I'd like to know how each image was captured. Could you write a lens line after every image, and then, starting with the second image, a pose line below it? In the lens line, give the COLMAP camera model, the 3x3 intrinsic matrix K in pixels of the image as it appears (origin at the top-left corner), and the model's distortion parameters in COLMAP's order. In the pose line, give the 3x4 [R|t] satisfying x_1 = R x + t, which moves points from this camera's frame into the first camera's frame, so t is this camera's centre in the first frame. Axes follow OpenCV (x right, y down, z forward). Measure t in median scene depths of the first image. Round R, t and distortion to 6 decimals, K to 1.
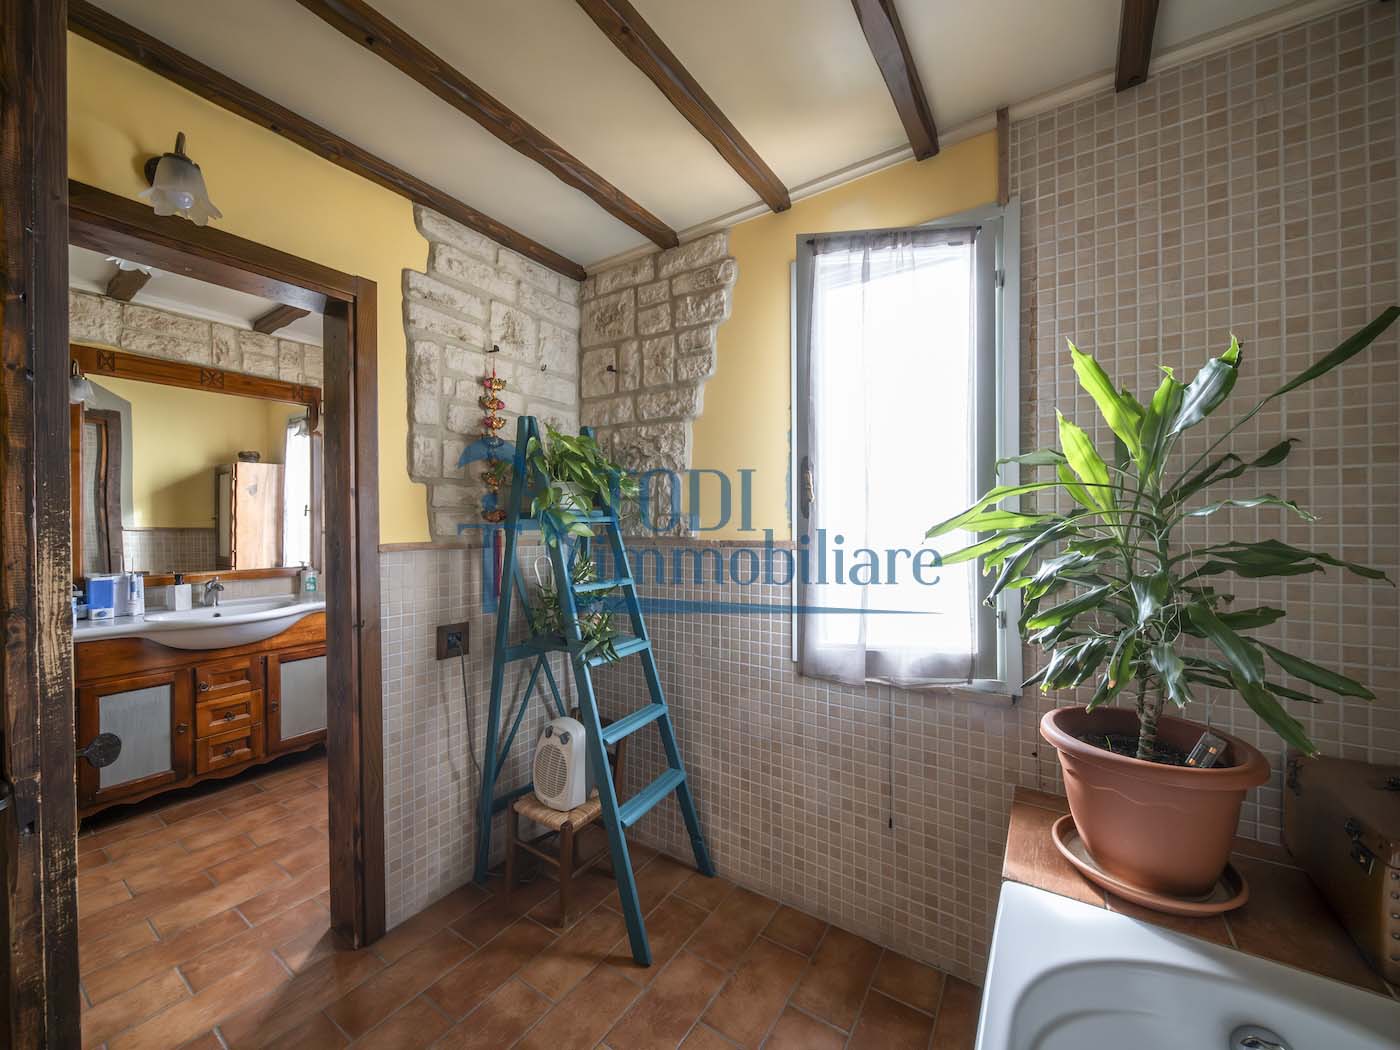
lens RADIAL K [[543.3, 0, 698.6], [0, 543.3, 524.7], [0, 0, 1]] dist [-0.001957, -0.001689]
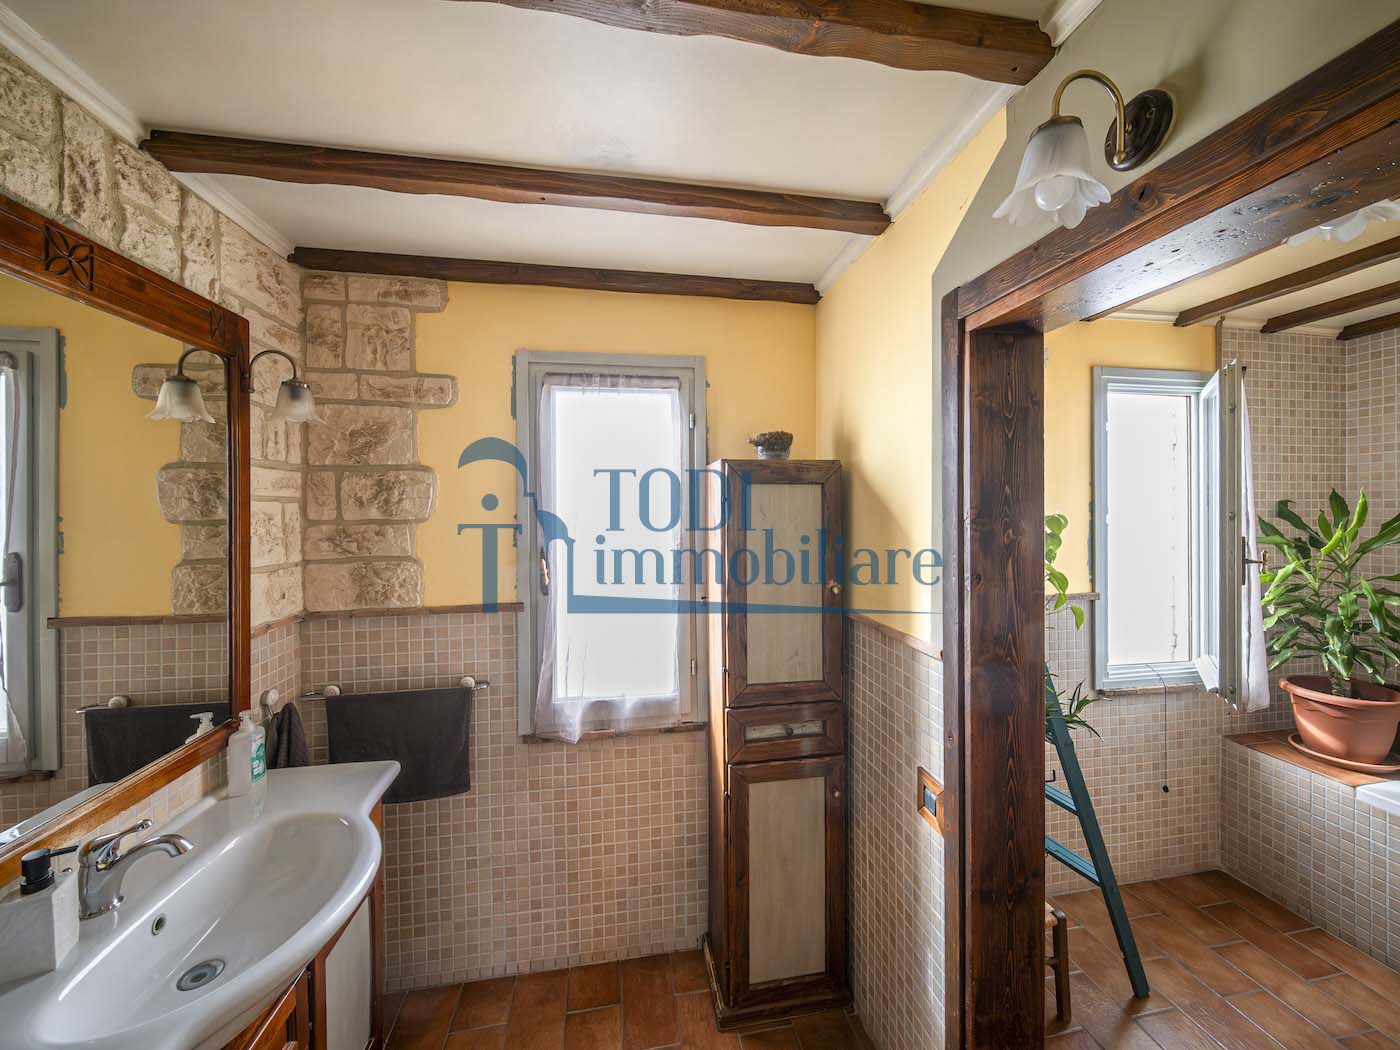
lens RADIAL K [[543.3, 0, 710.5], [0, 543.3, 504.0], [0, 0, 1]] dist [-0.001957, -0.001689]
pose [[0.715095, -0.002558, 0.699022, -0.827347], [0.001871, 0.999997, 0.001746, -0.110481], [-0.699025, 0.000059, 0.715098, 0.459229]]
